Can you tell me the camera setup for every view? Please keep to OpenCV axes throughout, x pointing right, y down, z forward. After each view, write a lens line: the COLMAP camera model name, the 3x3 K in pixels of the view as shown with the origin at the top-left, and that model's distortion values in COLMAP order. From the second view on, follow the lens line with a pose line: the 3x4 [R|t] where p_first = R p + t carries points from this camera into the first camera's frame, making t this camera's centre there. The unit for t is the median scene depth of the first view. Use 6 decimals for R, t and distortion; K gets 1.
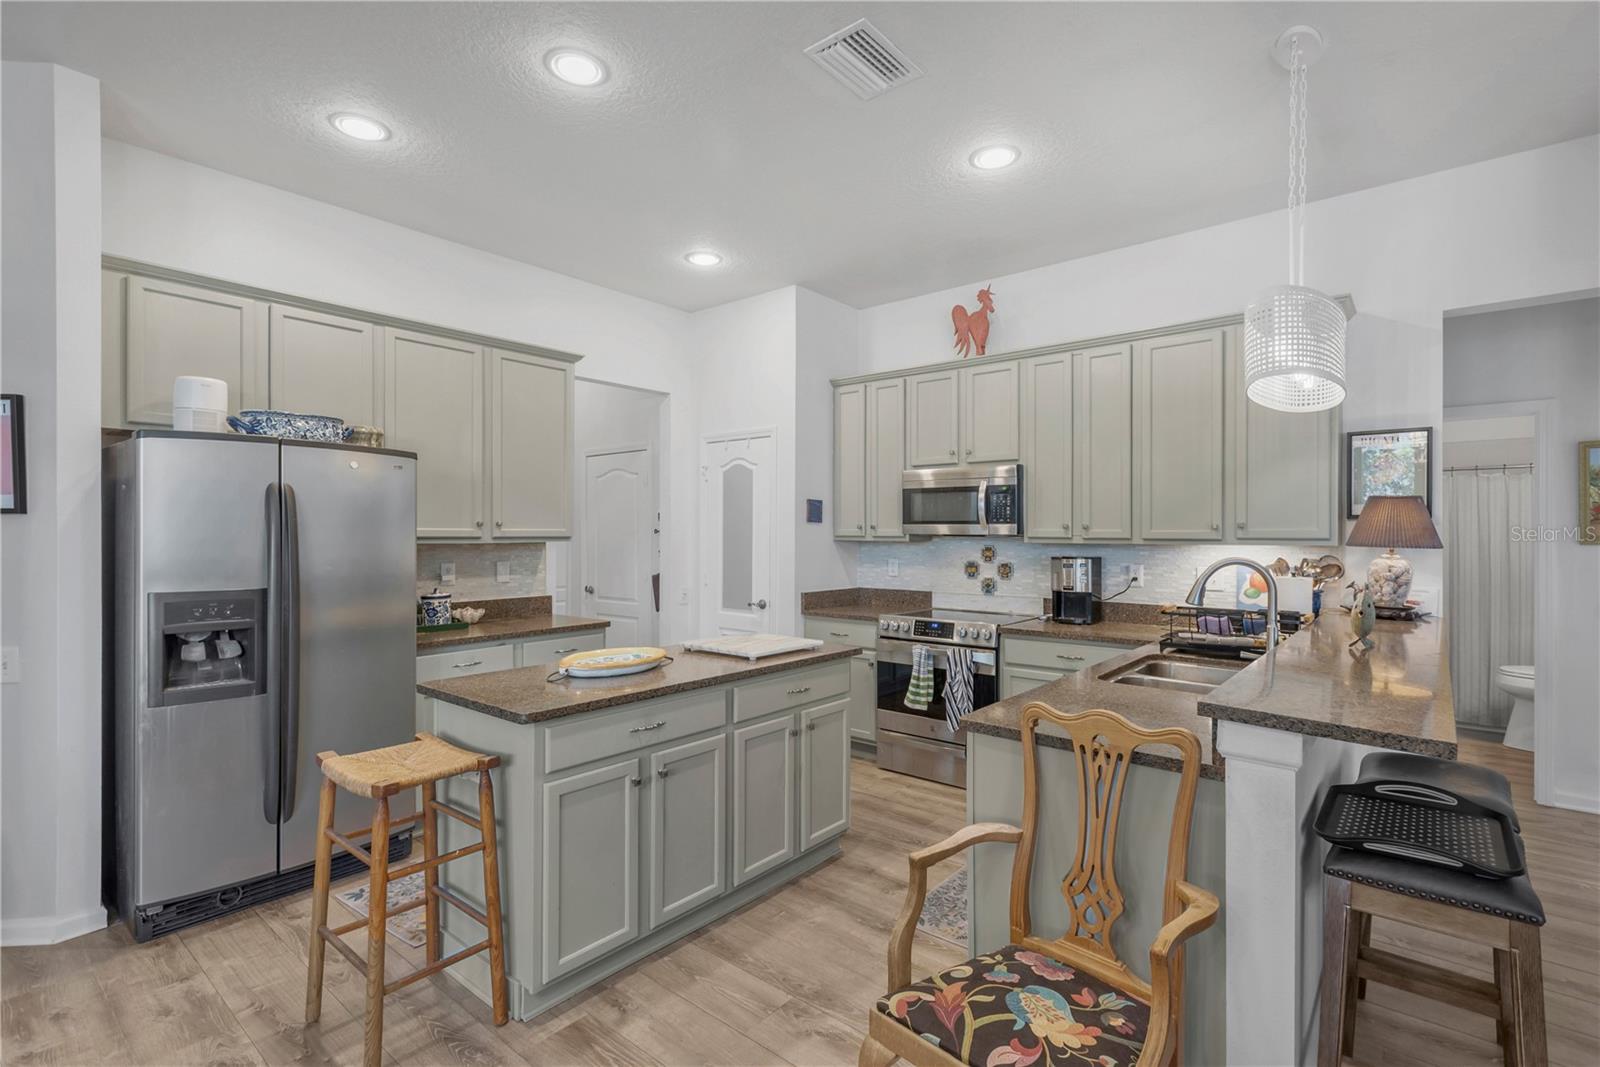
lens RADIAL K [[747.7, 0, 803.5], [0, 747.7, 531.3], [0, 0, 1]] dist [0.013119, 0.000221]
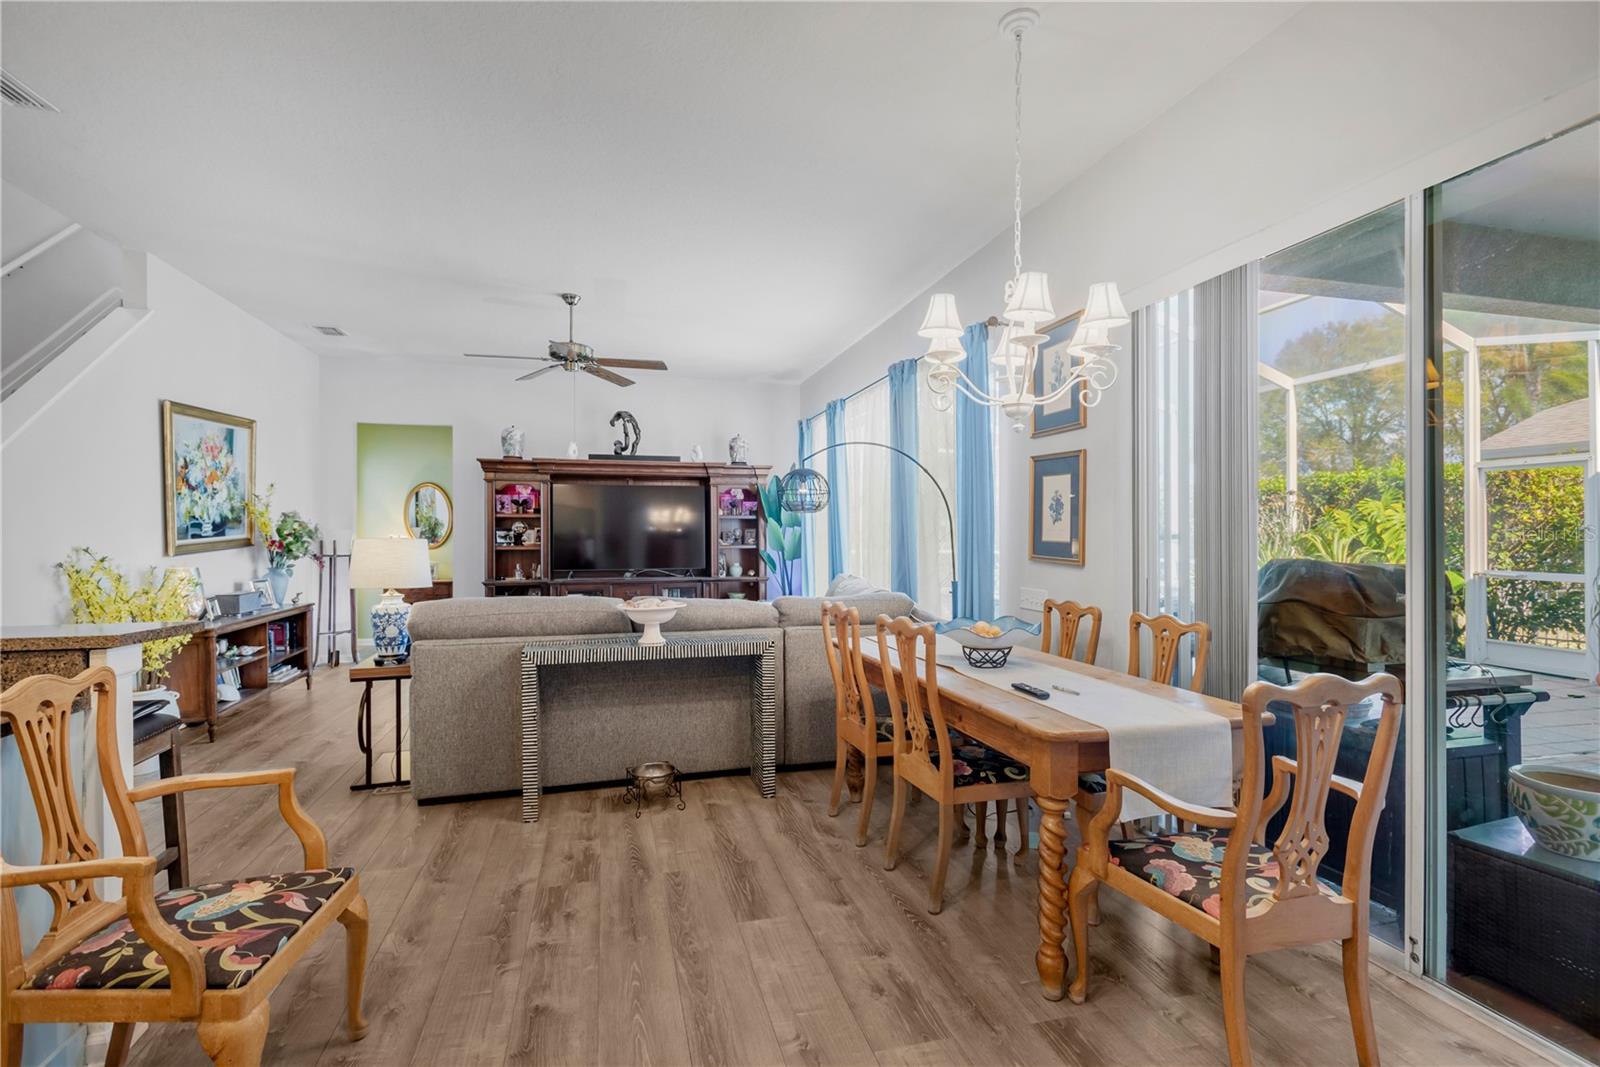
lens RADIAL K [[747.7, 0, 803.5], [0, 747.7, 531.3], [0, 0, 1]] dist [0.013119, 0.000221]
pose [[-0.821659, -0.002298, 0.569975, -0.909697], [-0.004195, 0.999989, -0.002016, 0.060022], [-0.569964, -0.004048, -0.821659, 1.237858]]
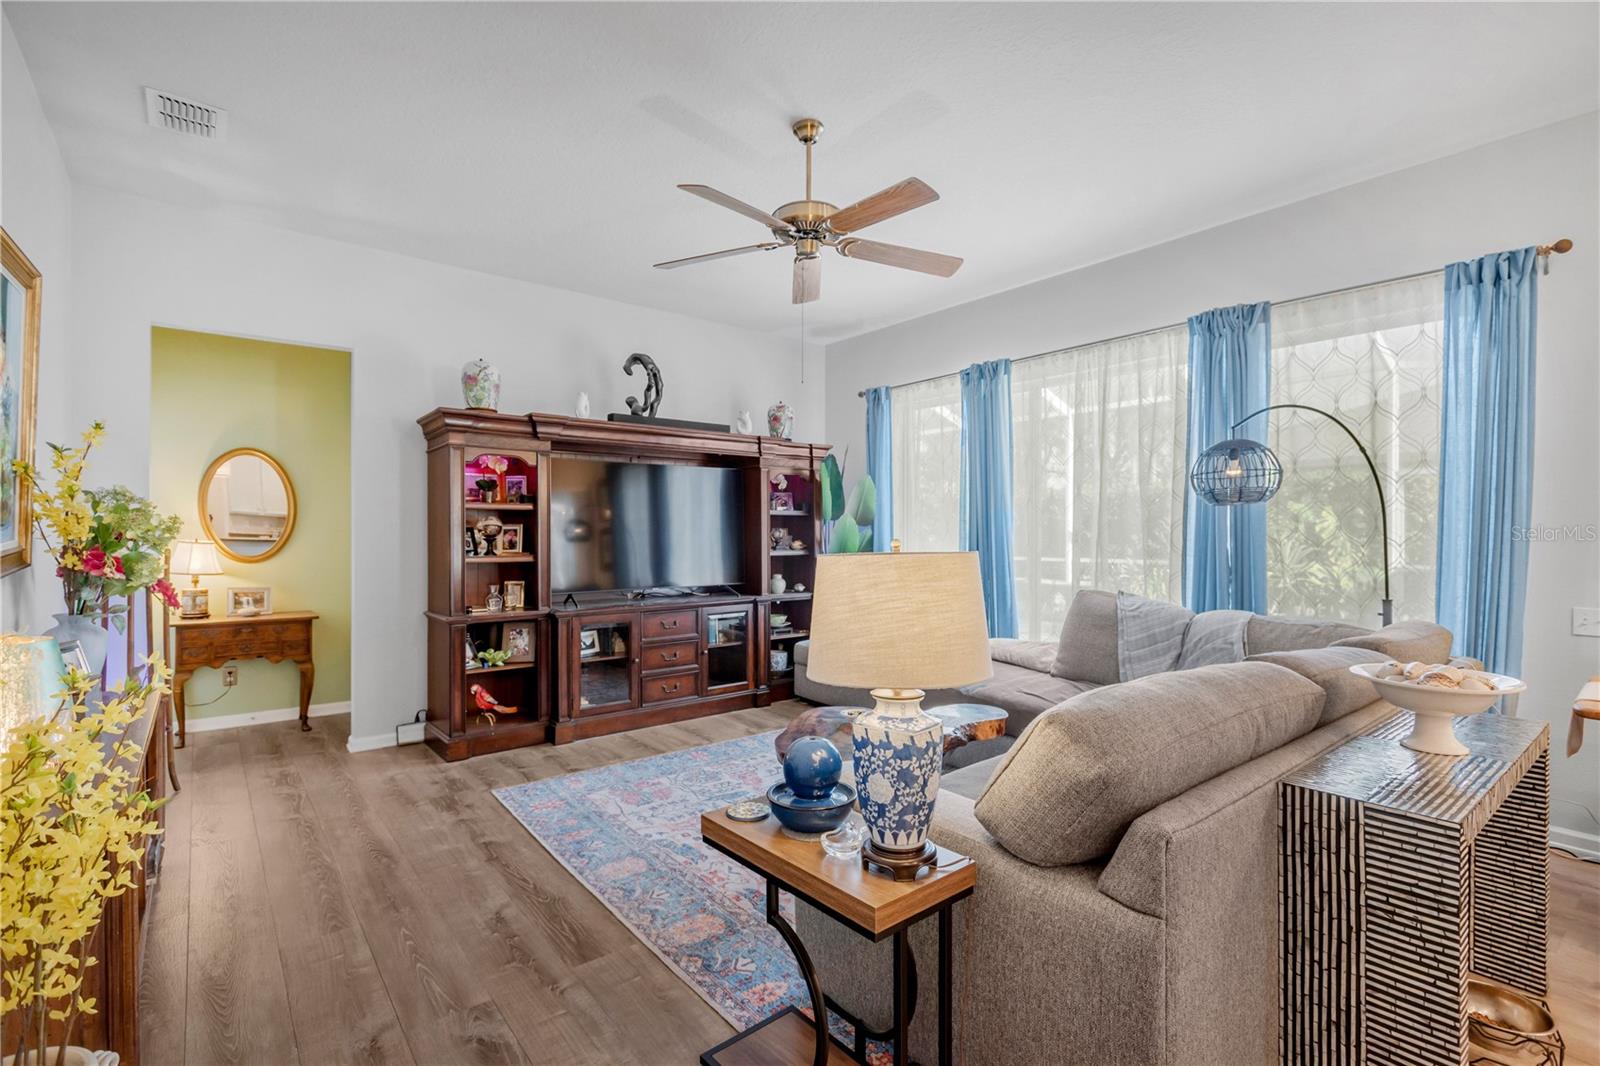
lens RADIAL K [[747.7, 0, 803.5], [0, 747.7, 530.8], [0, 0, 1]] dist [0.013119, 0.000221]
pose [[-0.981605, -0.000999, 0.190919, 1.341823], [-0.001654, 0.999993, -0.003272, 0.059216], [-0.190915, -0.003528, -0.981600, 1.003818]]
